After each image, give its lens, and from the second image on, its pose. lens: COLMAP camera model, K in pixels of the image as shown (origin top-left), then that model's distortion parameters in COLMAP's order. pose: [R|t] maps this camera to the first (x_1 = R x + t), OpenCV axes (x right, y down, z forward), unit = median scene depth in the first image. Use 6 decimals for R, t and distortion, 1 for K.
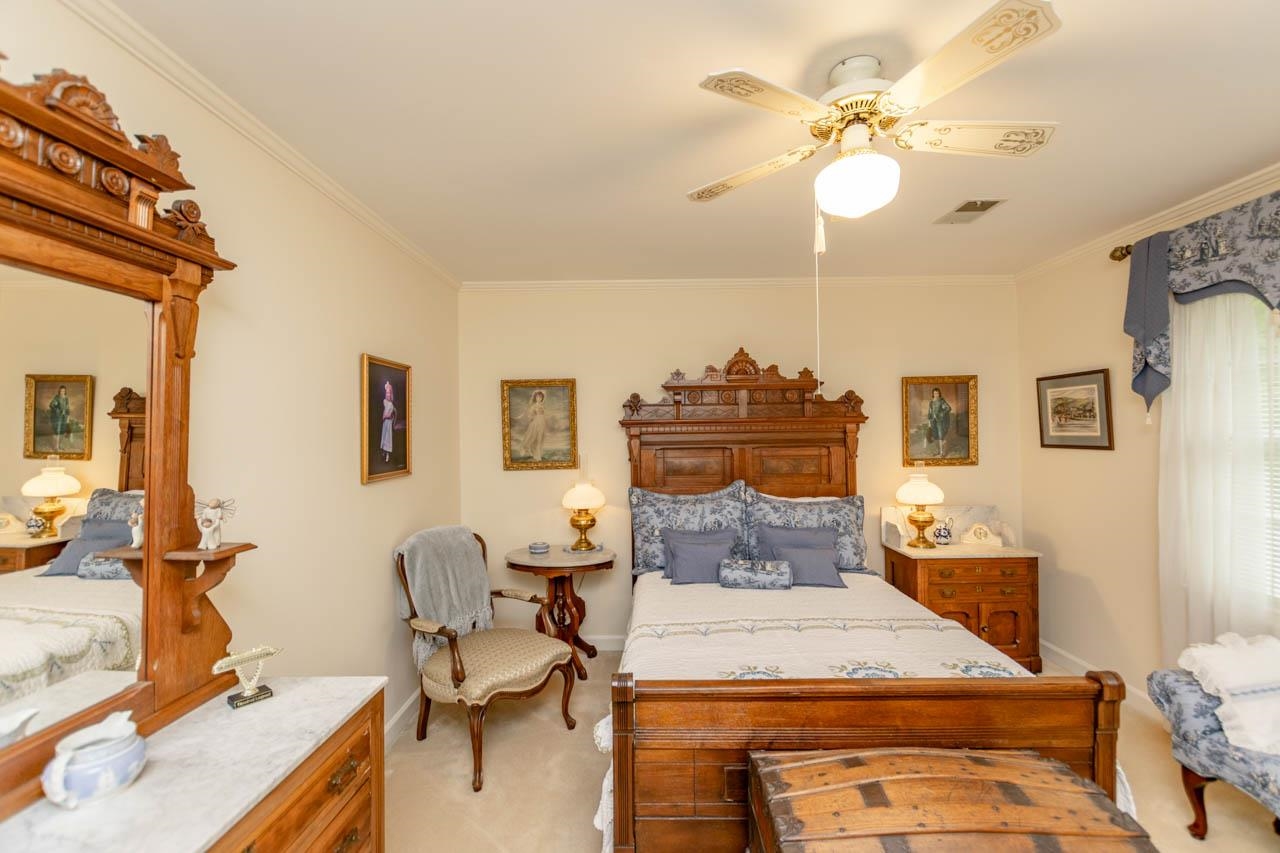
lens RADIAL K [[547.7, 0, 645.9], [0, 547.7, 421.0], [0, 0, 1]] dist [0.000410, -0.000360]
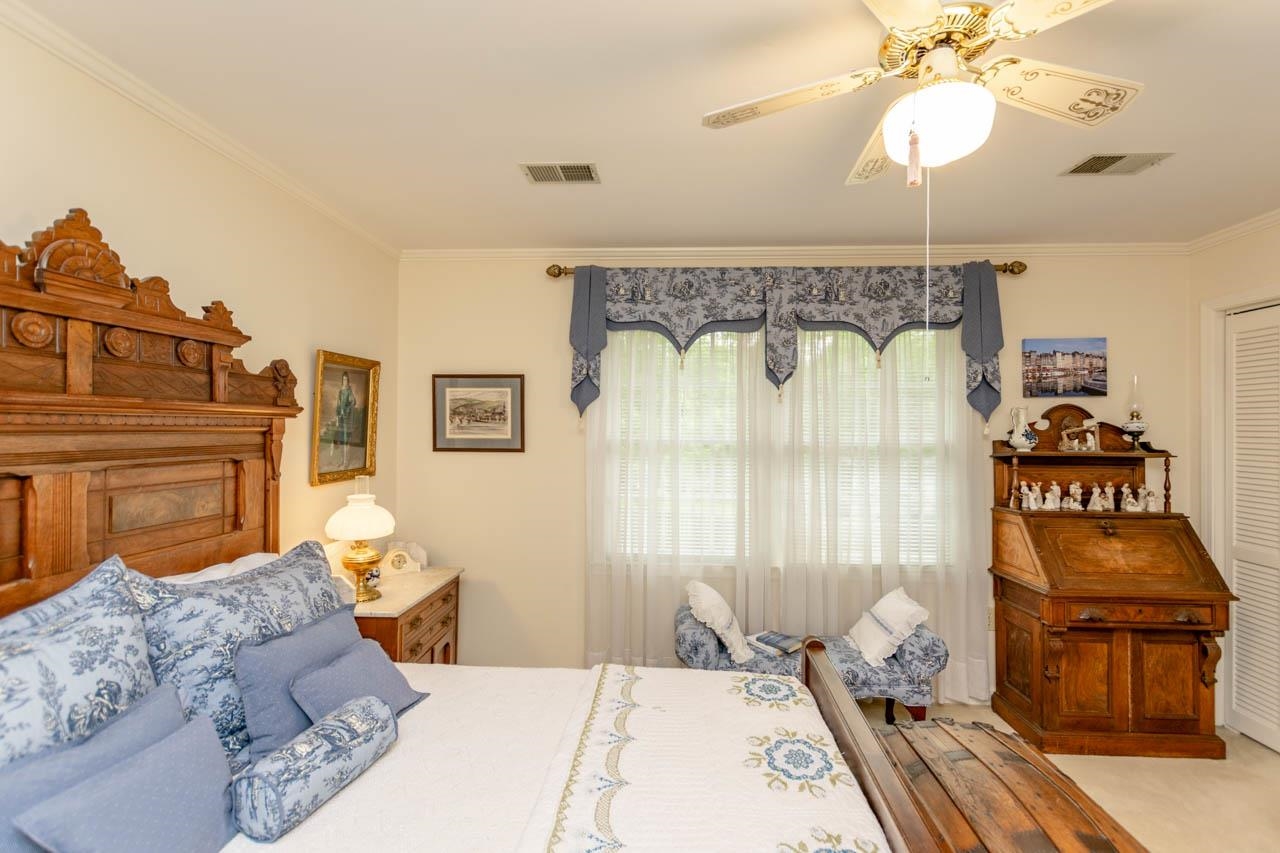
lens RADIAL K [[572.8, 0, 640.0], [0, 572.8, 426.5], [0, 0, 1]] dist [-0.002350, -0.000680]
pose [[0.059924, 0.018154, 0.998038, -0.215092], [-0.027166, 0.999494, -0.016549, 0.014503], [-0.997833, -0.026121, 0.060387, 0.643404]]
